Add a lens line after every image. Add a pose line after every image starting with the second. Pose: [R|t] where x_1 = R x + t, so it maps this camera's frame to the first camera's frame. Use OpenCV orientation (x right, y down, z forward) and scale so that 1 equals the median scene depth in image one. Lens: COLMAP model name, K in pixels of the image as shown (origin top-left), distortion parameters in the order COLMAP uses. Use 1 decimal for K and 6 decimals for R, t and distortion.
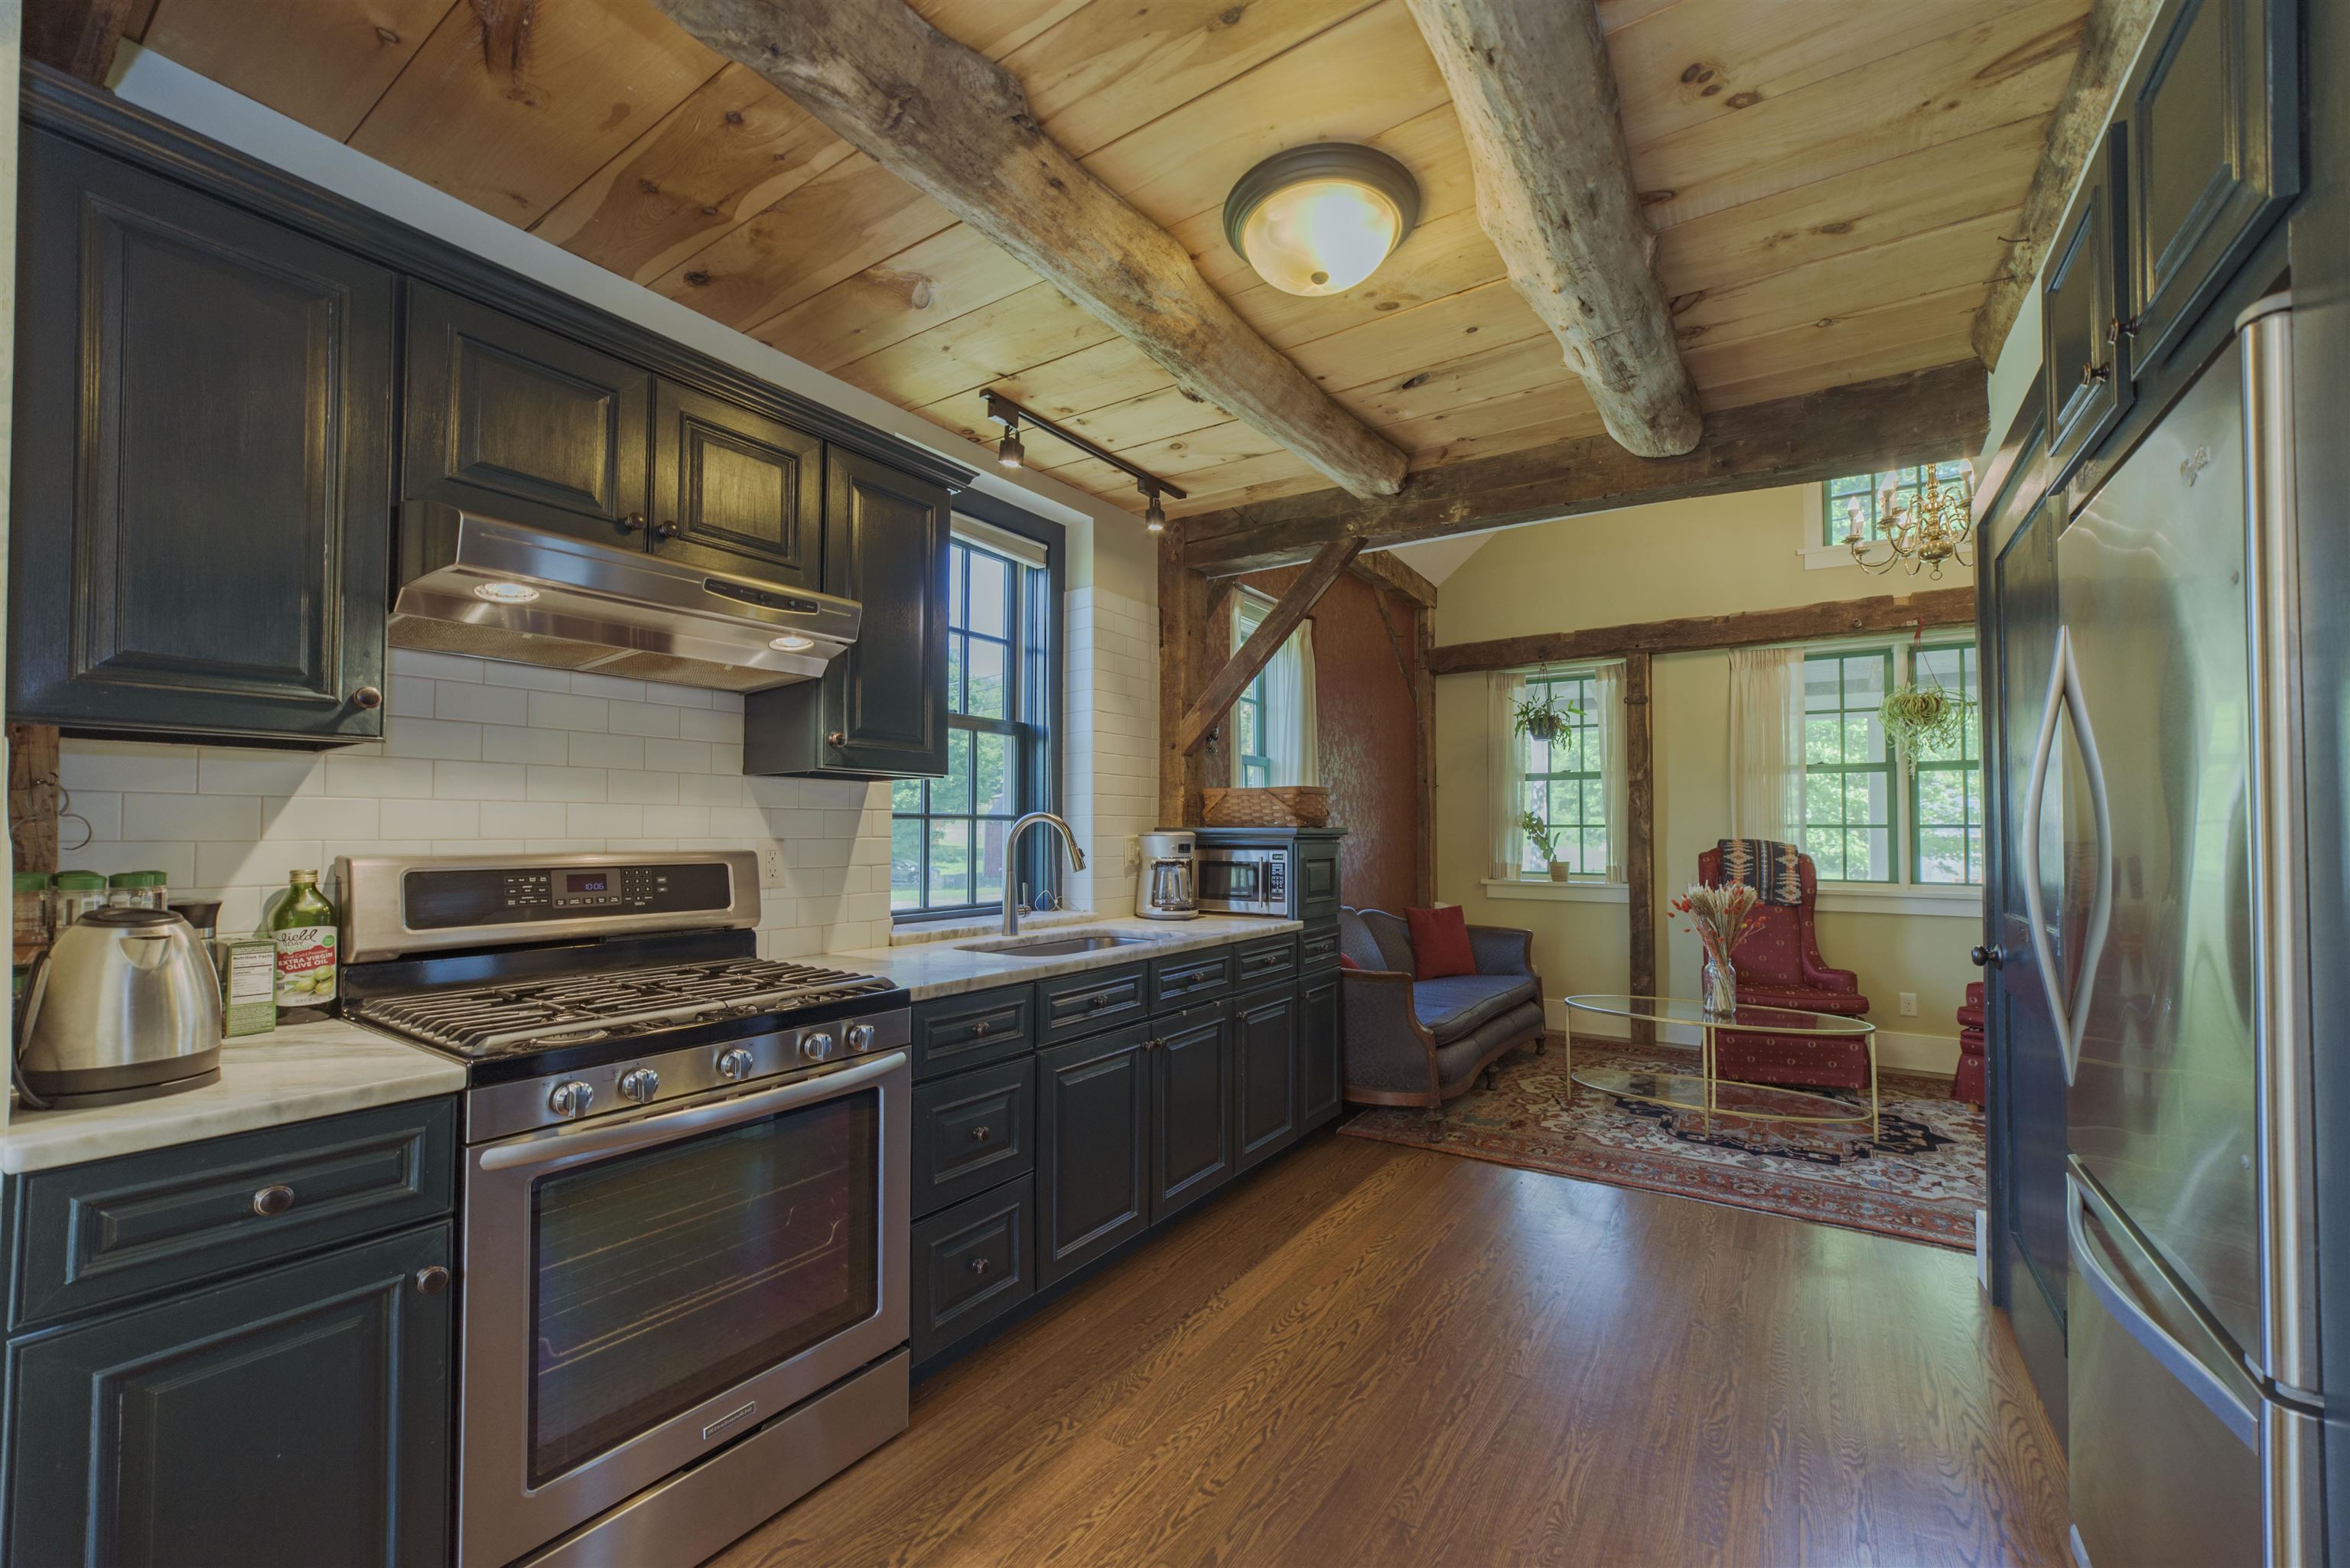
lens RADIAL K [[917.2, 0, 1180.5], [0, 917.2, 819.9], [0, 0, 1]] dist [-0.021049, 0.005667]
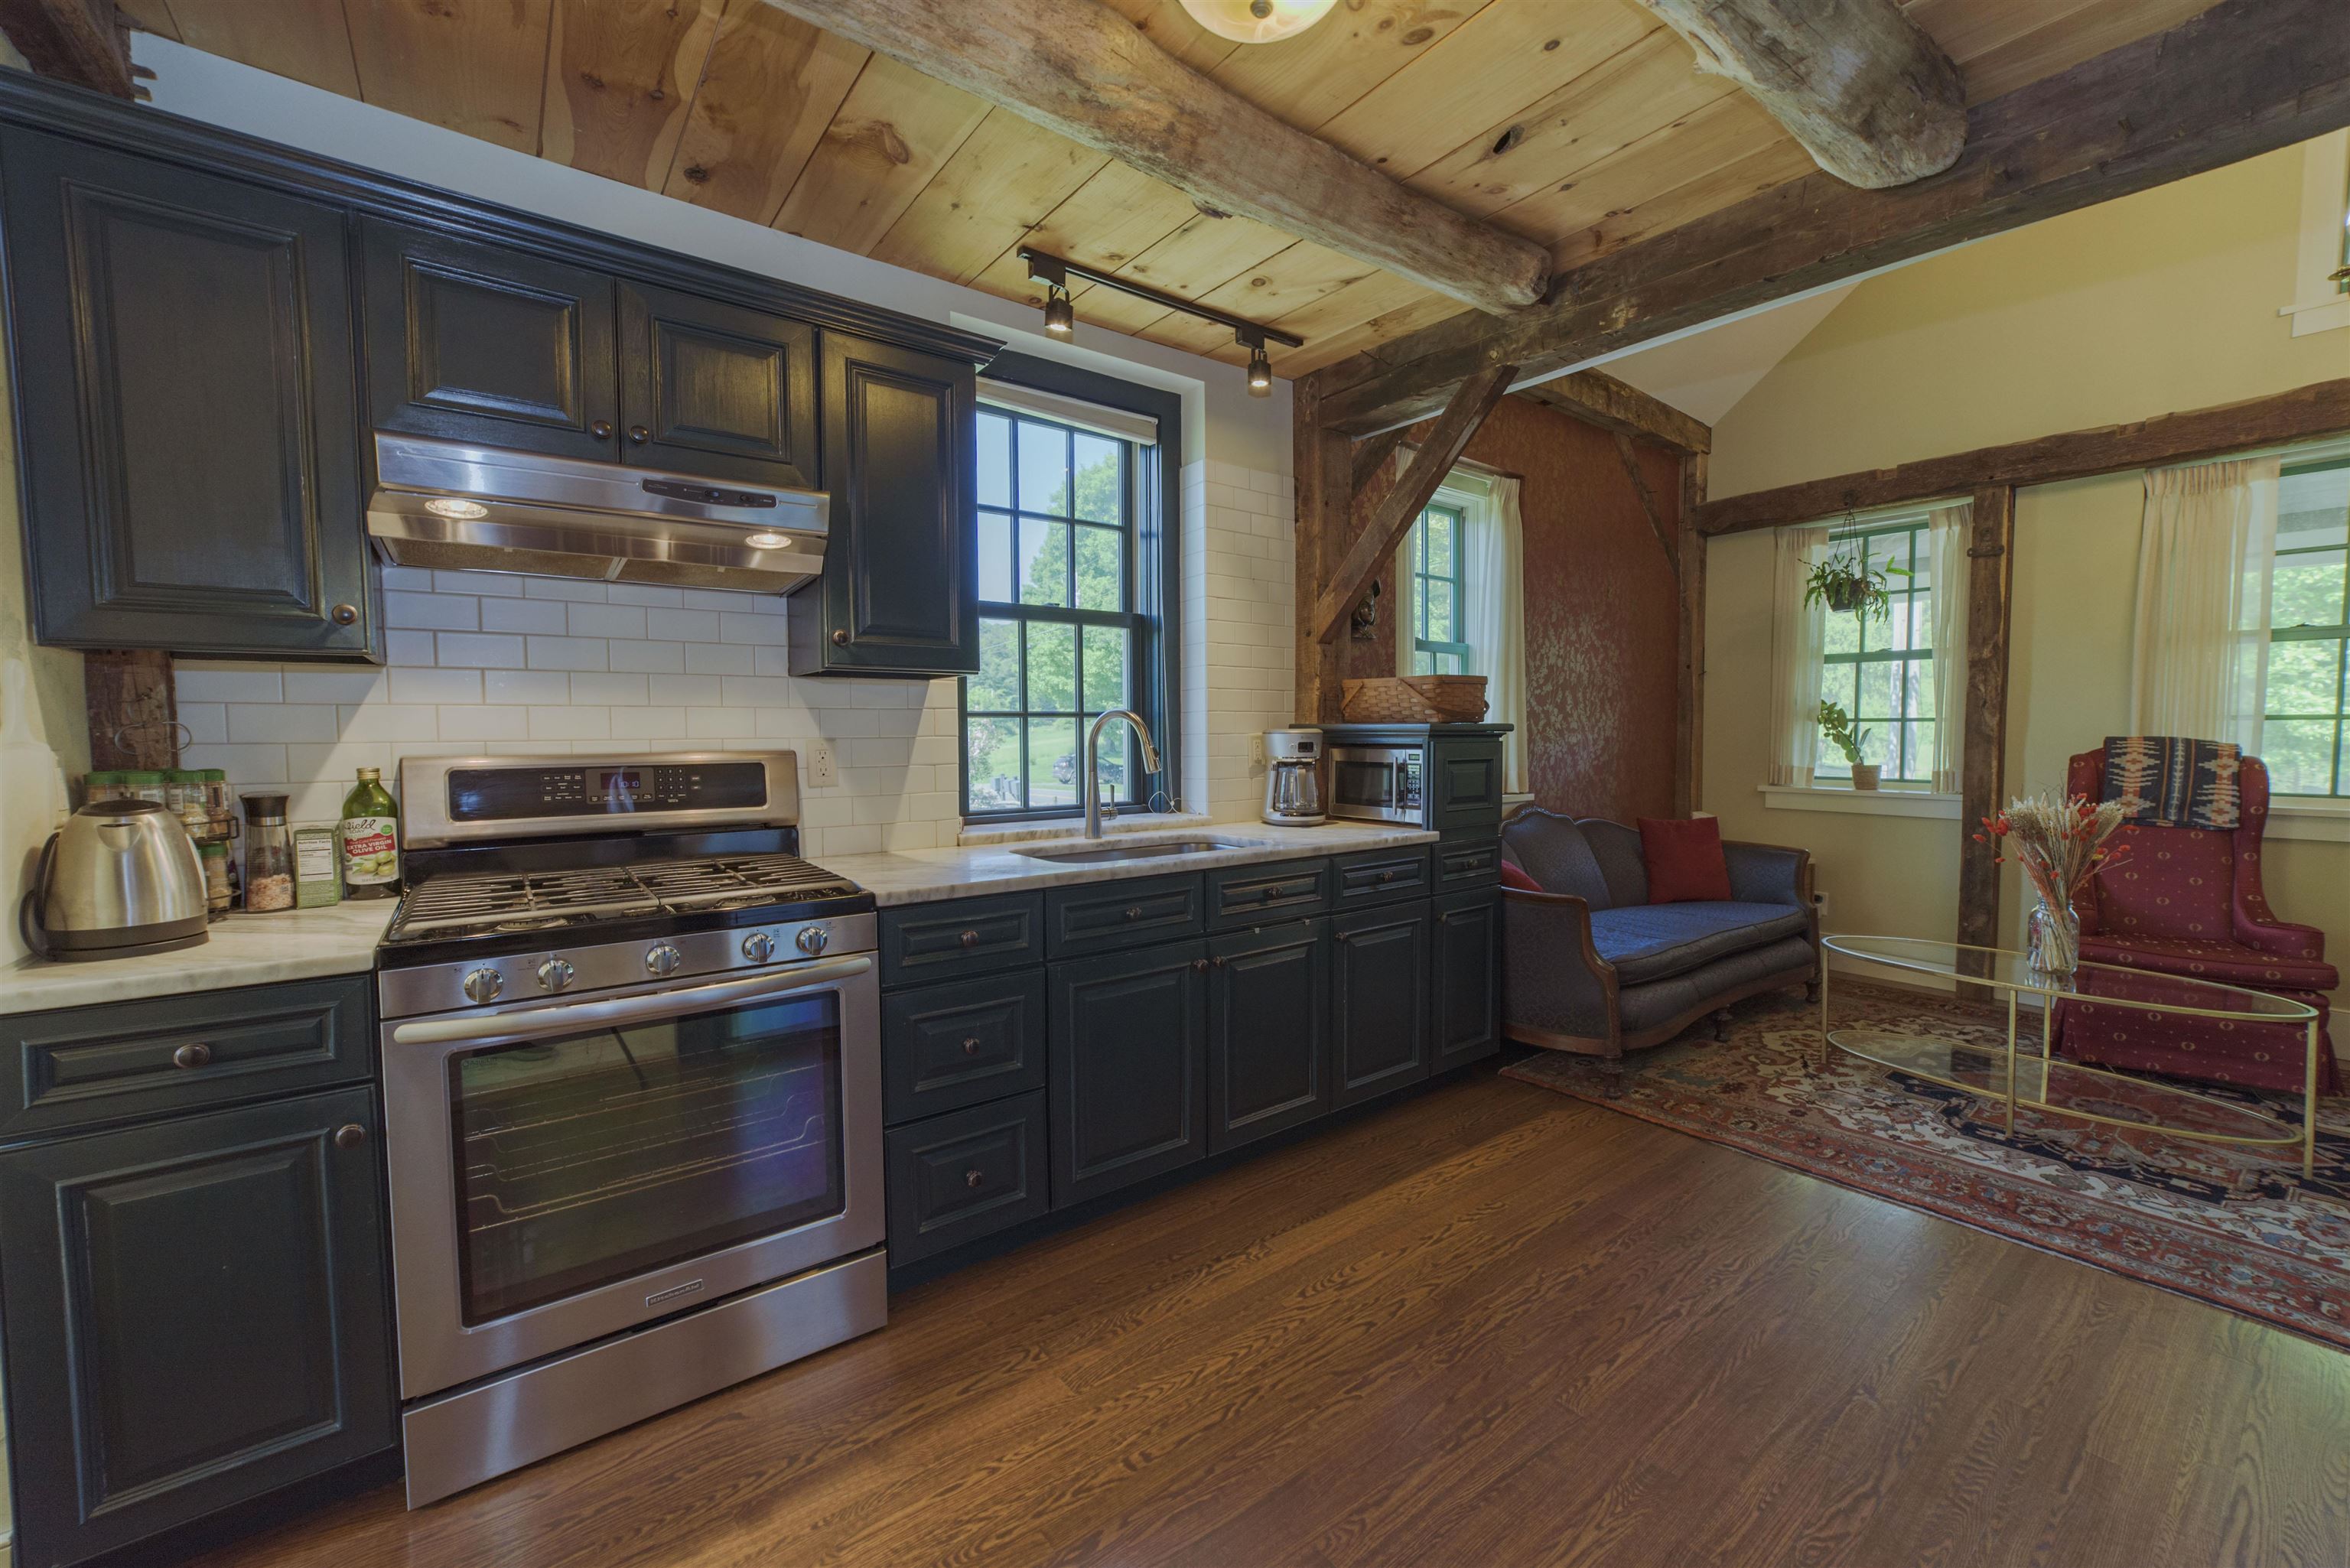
lens RADIAL K [[917.2, 0, 1196.8], [0, 917.2, 788.4], [0, 0, 1]] dist [-0.021049, 0.005667]
pose [[0.947983, 0.015787, -0.317930, 0.202009], [0.009037, 0.997032, 0.076455, 0.001365], [0.318193, -0.075351, 0.945027, 0.120775]]
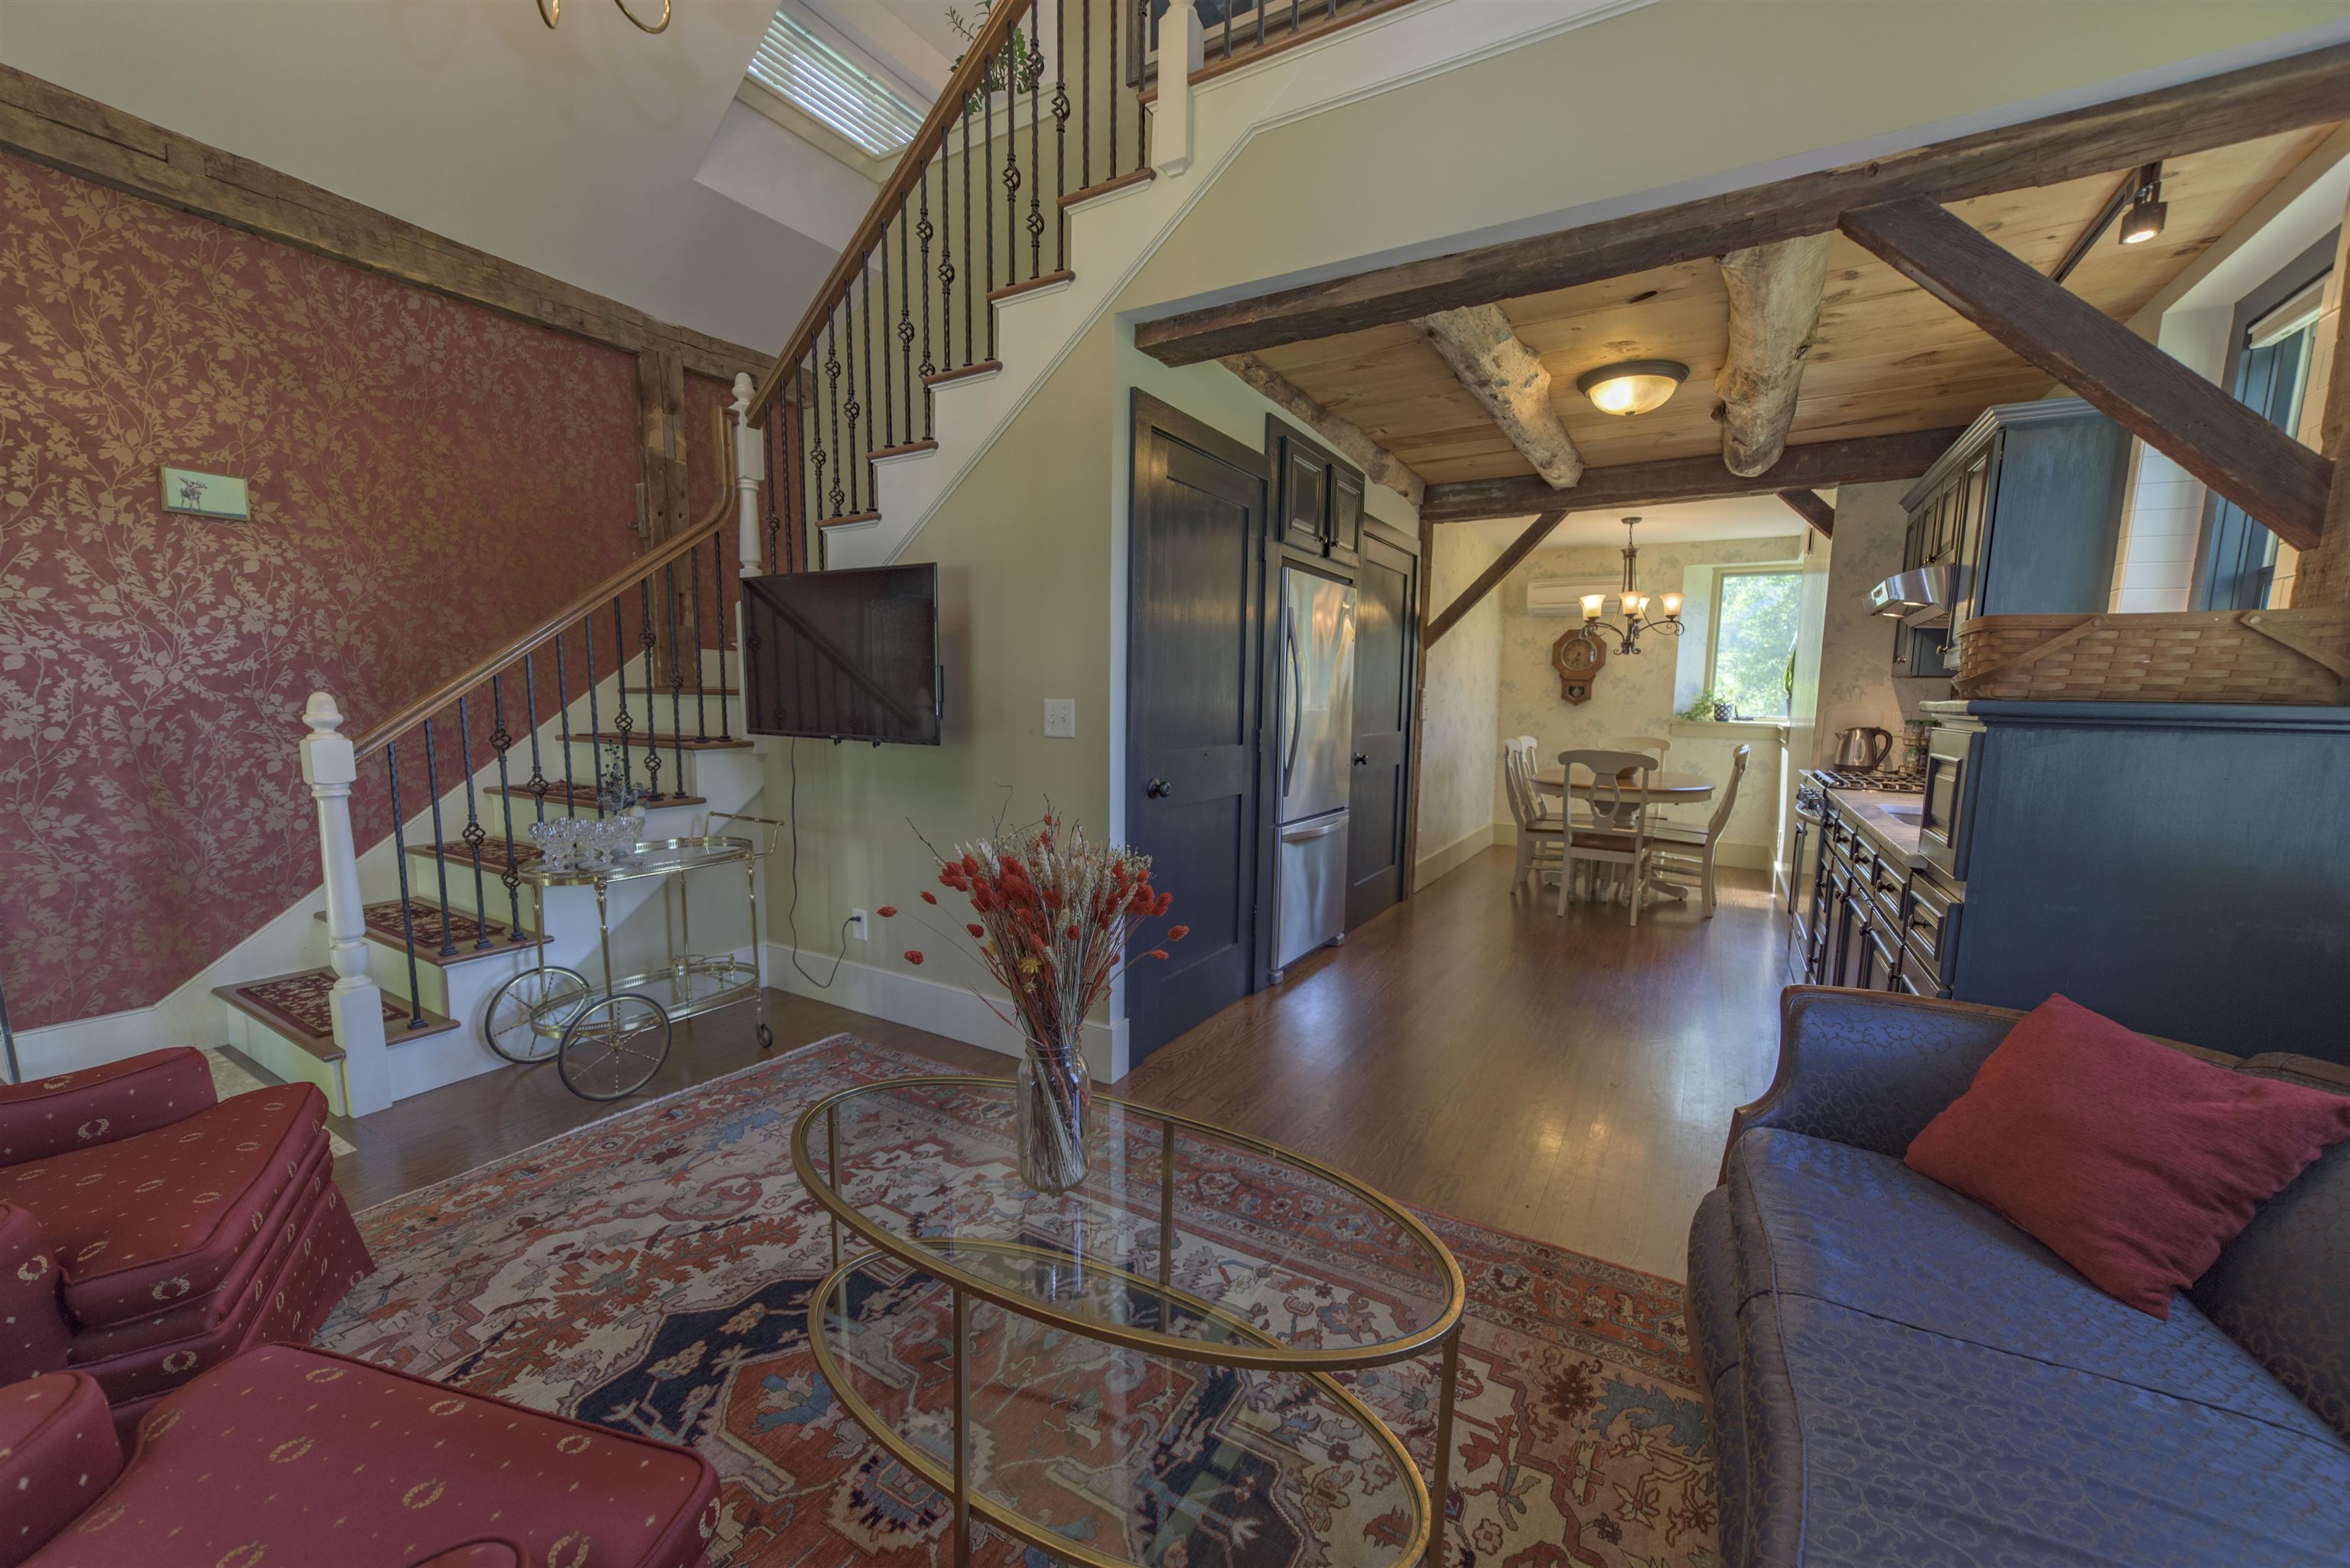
lens RADIAL K [[917.2, 0, 1172.6], [0, 917.2, 801.2], [0, 0, 1]] dist [-0.021049, 0.005667]
pose [[-0.998212, -0.008095, -0.059221, 0.690360], [-0.014622, 0.993755, 0.110621, 0.023668], [0.057955, 0.111289, -0.992097, 1.642193]]
